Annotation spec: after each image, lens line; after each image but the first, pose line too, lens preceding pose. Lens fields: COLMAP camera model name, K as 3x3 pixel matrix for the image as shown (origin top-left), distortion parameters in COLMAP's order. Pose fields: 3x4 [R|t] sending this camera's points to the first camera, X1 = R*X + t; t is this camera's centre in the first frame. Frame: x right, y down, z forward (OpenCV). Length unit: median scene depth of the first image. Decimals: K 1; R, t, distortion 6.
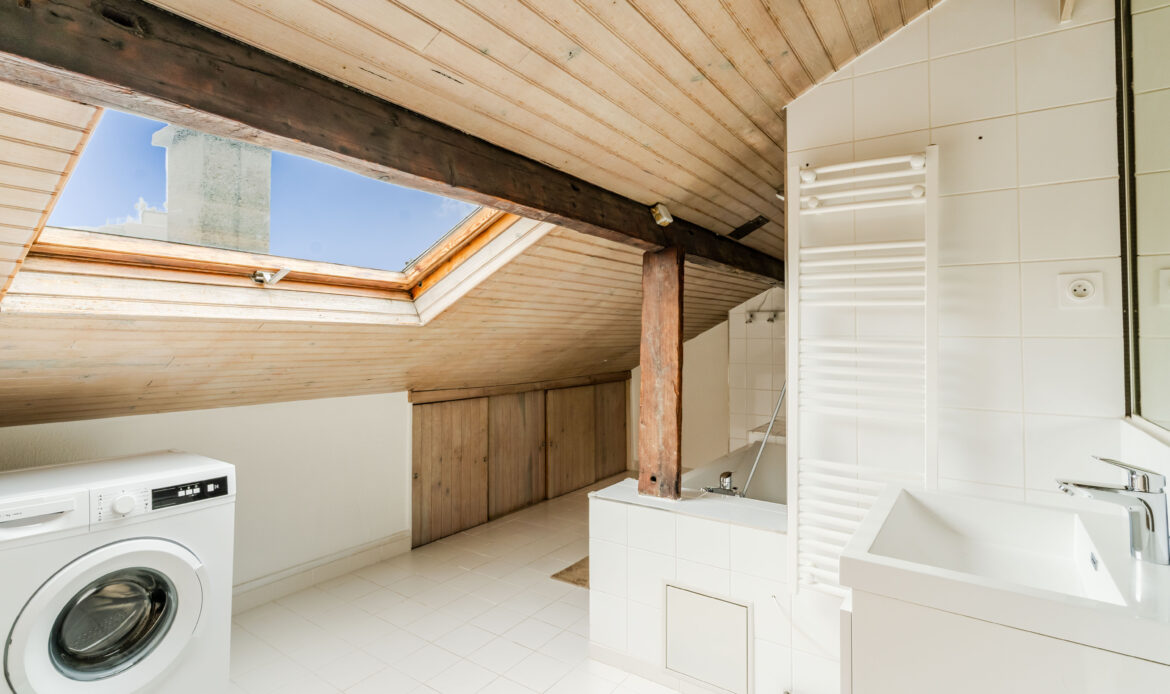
lens RADIAL K [[576.0, 0, 583.8], [0, 576.0, 333.7], [0, 0, 1]] dist [0.005735, 0.000792]
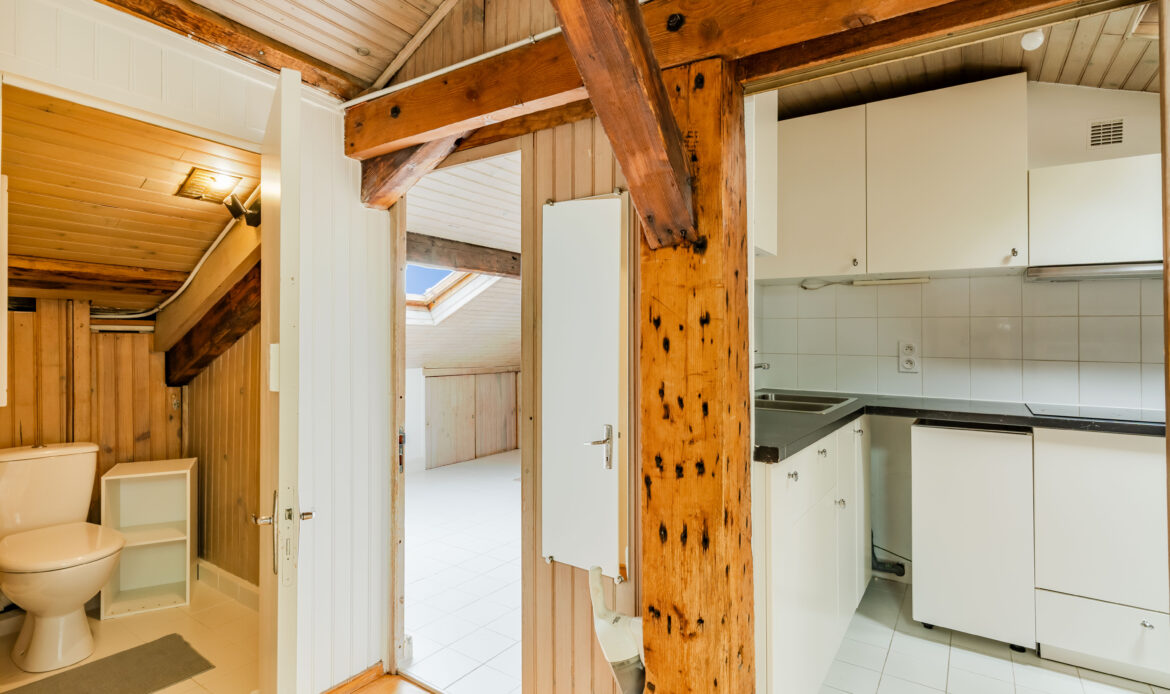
lens RADIAL K [[579.6, 0, 582.9], [0, 579.6, 345.6], [0, 0, 1]] dist [-0.000379, 0.000198]
pose [[0.999945, 0.003071, 0.010031, 0.146660], [-0.003263, 0.999811, 0.019172, 0.011772], [-0.009971, -0.019204, 0.999766, -0.748269]]
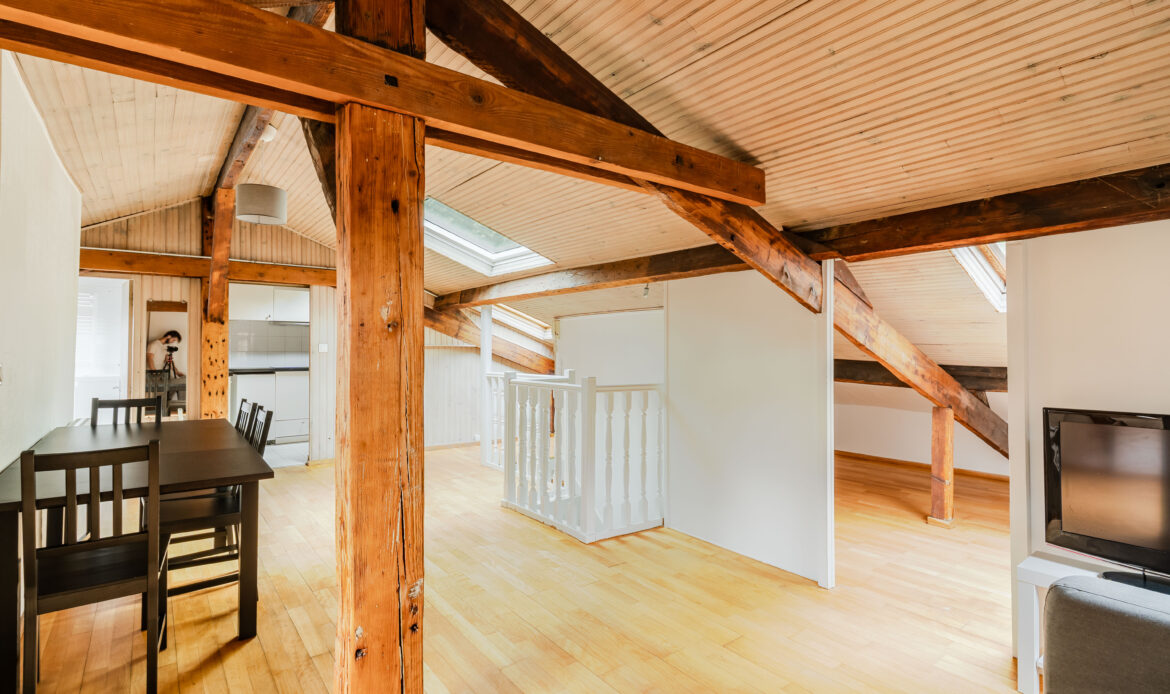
lens RADIAL K [[561.8, 0, 586.1], [0, 561.8, 334.9], [0, 0, 1]] dist [0.001195, 0.000245]
pose [[0.299950, 0.016369, 0.953814, -1.305984], [-0.009679, 0.999854, -0.014115, -0.005635], [-0.953906, -0.004998, 0.300065, -2.129191]]
